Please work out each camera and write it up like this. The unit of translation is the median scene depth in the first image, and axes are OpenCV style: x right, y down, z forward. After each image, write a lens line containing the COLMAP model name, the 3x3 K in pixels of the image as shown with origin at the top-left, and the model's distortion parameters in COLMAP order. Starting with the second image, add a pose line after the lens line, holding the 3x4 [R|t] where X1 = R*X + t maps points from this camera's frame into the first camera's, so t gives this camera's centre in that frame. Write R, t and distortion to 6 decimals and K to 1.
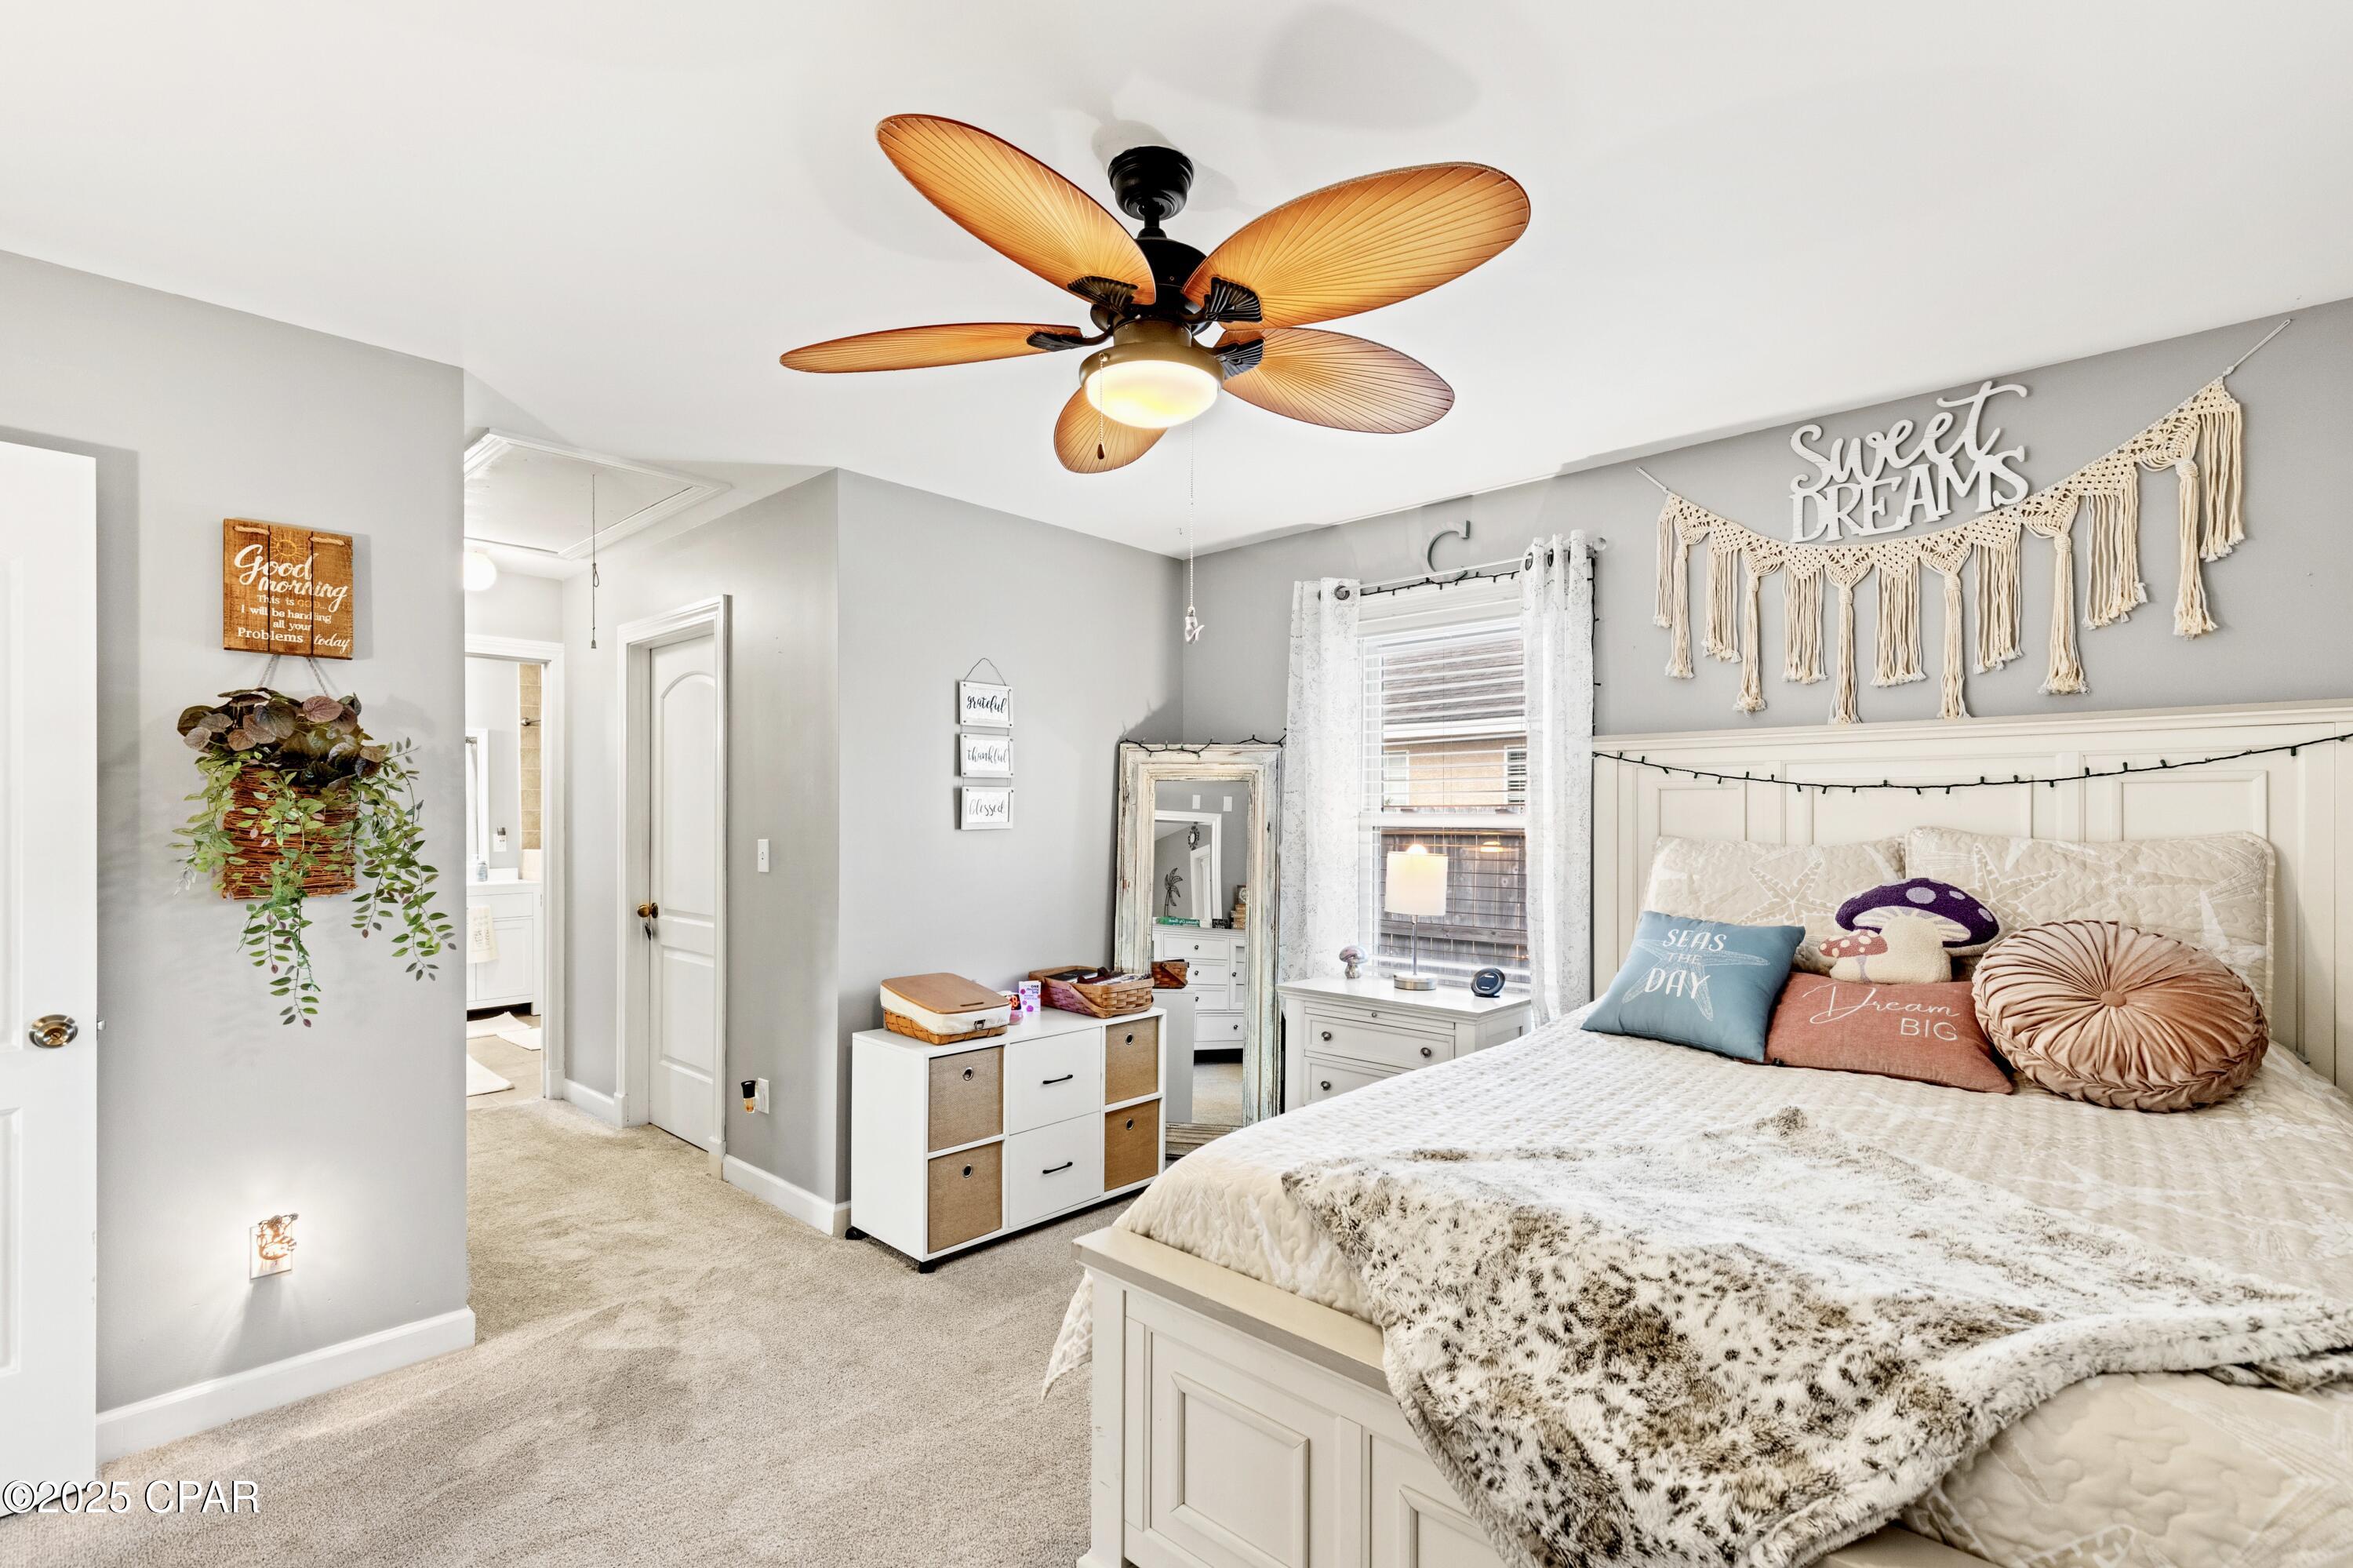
lens RADIAL K [[1065.4, 0, 1167.6], [0, 1065.4, 805.8], [0, 0, 1]] dist [0.011114, -0.001559]
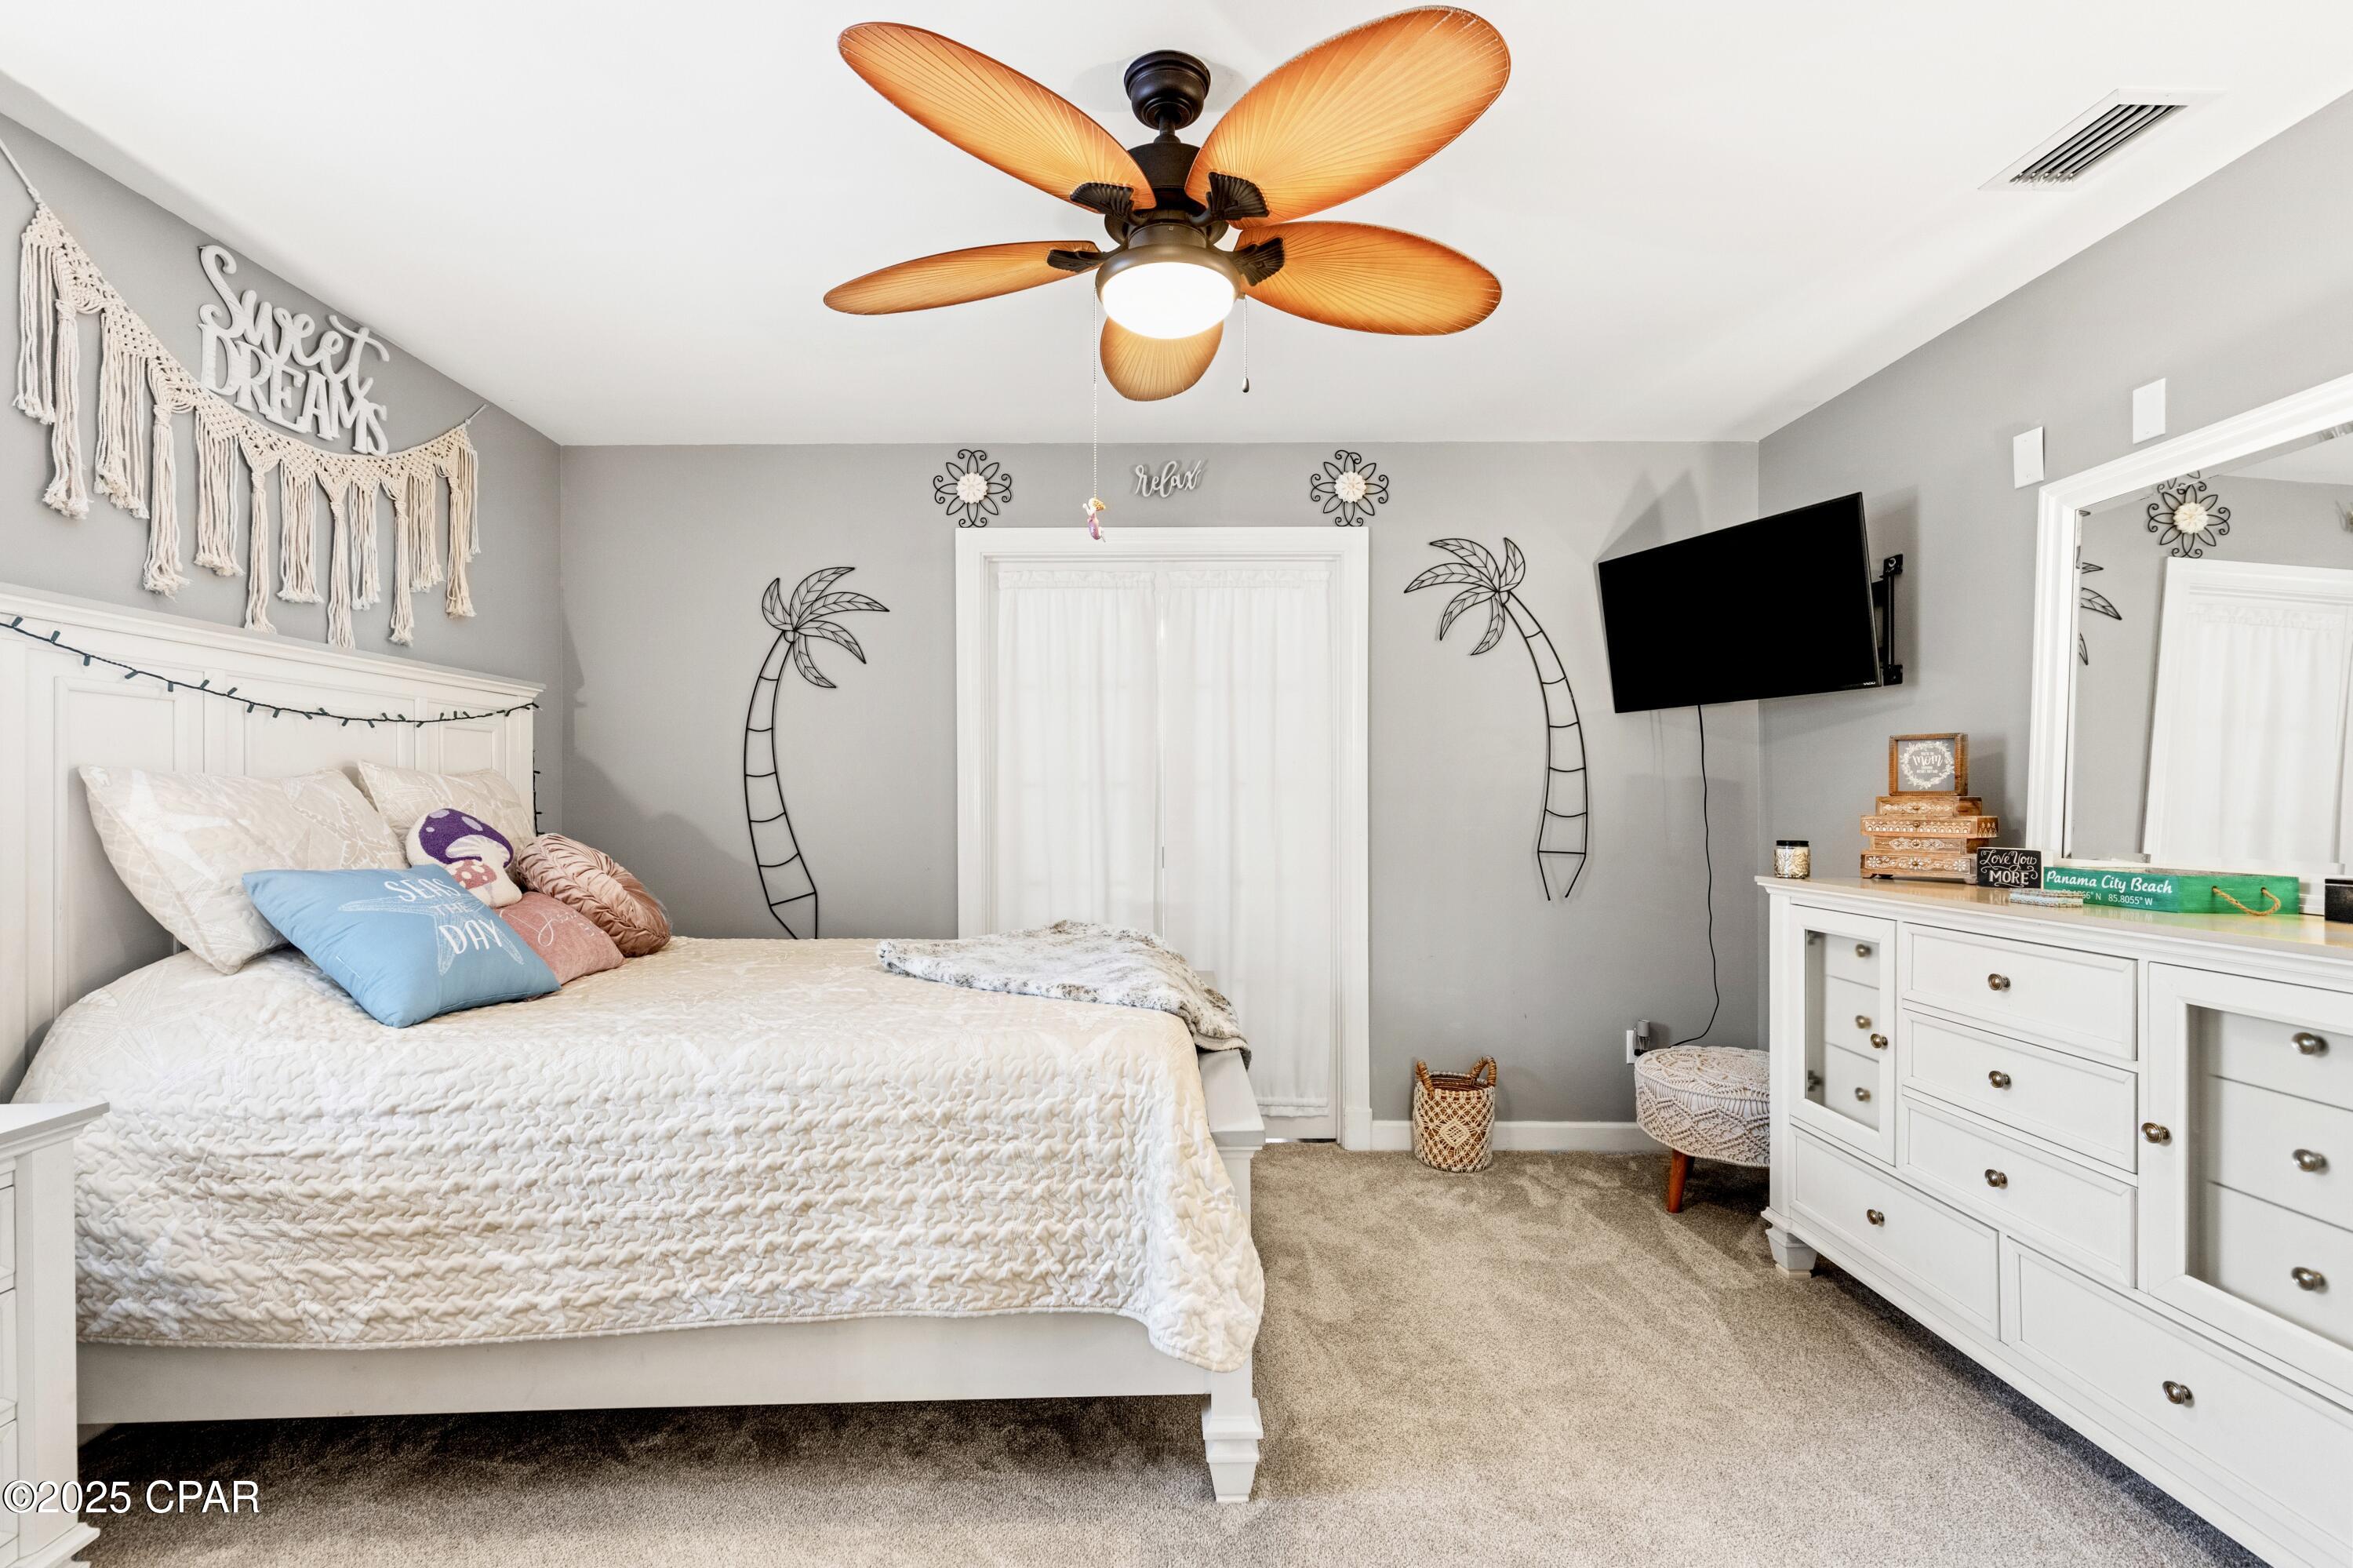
lens RADIAL K [[1065.4, 0, 1147.5], [0, 1065.4, 799.9], [0, 0, 1]] dist [0.011114, -0.001559]
pose [[-0.683867, 0.000199, 0.729607, -0.455446], [-0.004036, 0.999984, -0.004055, 0.052156], [-0.729595, -0.005718, -0.683855, 1.059234]]
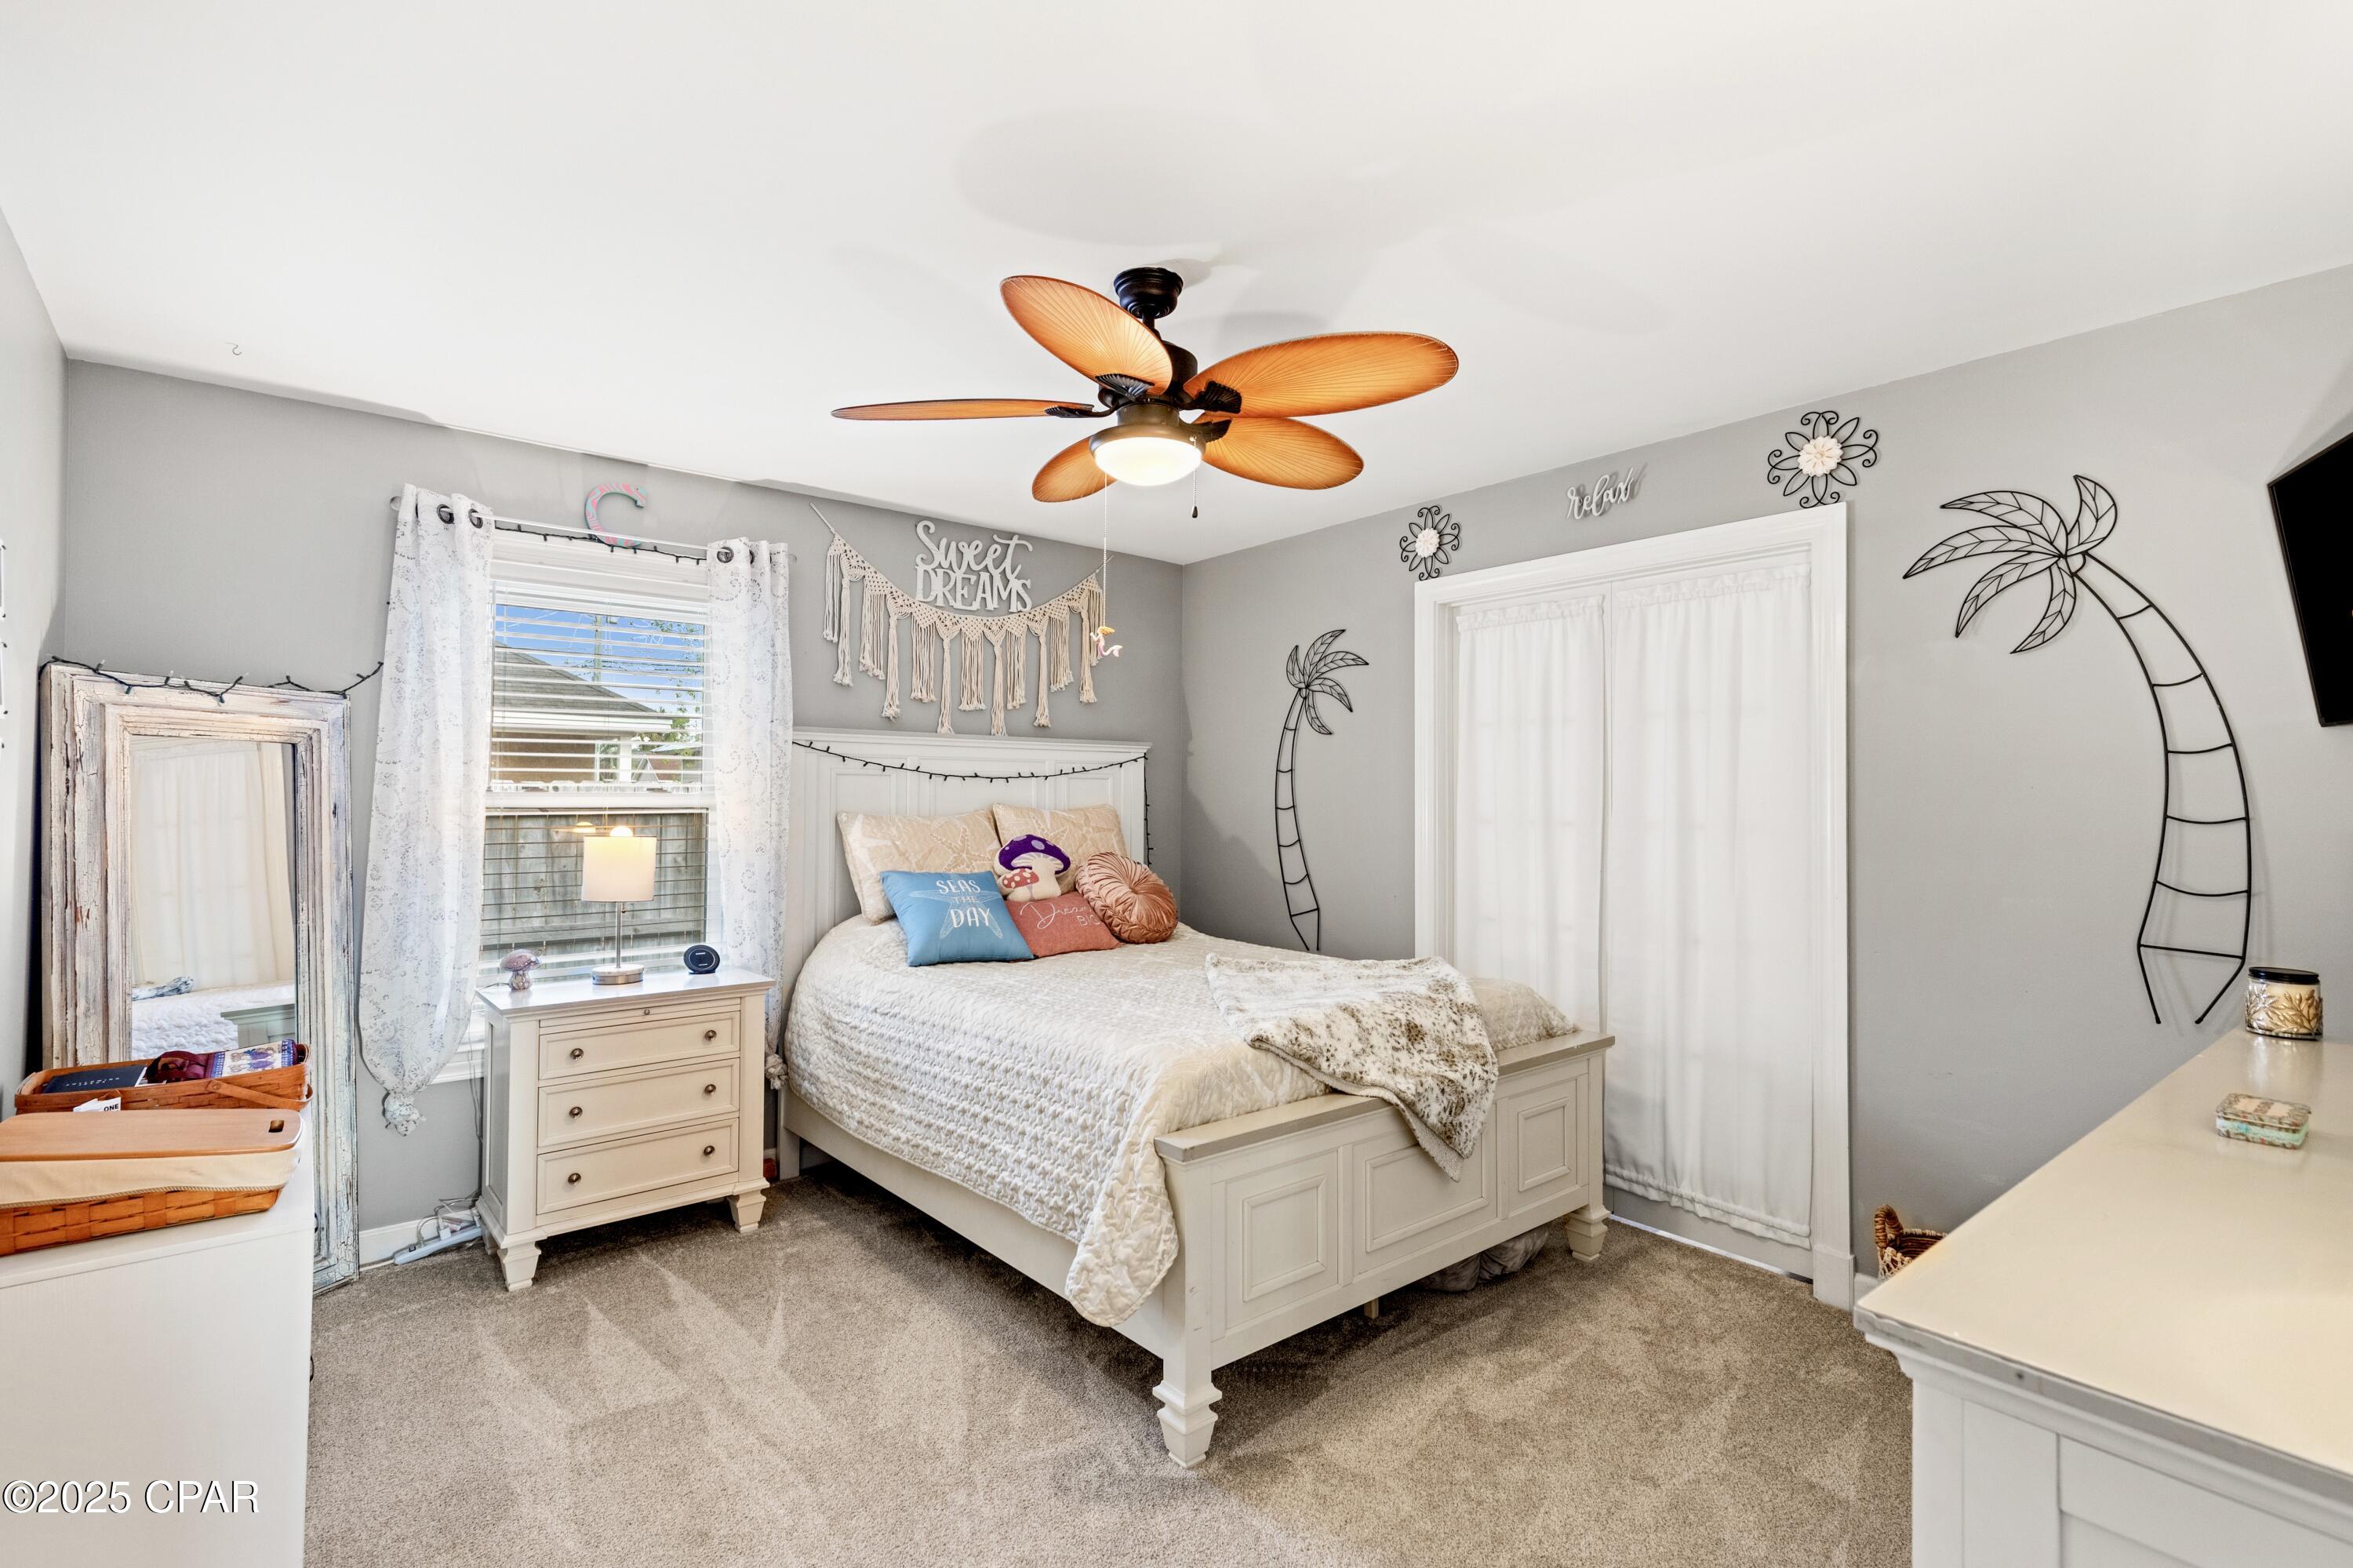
lens RADIAL K [[1065.4, 0, 1150.3], [0, 1065.4, 779.9], [0, 0, 1]] dist [0.011114, -0.001559]
pose [[0.139894, 0.015319, 0.990048, -0.767539], [-0.013936, 0.999812, -0.013501, 0.002684], [-0.990068, -0.011908, 0.140082, 0.513873]]
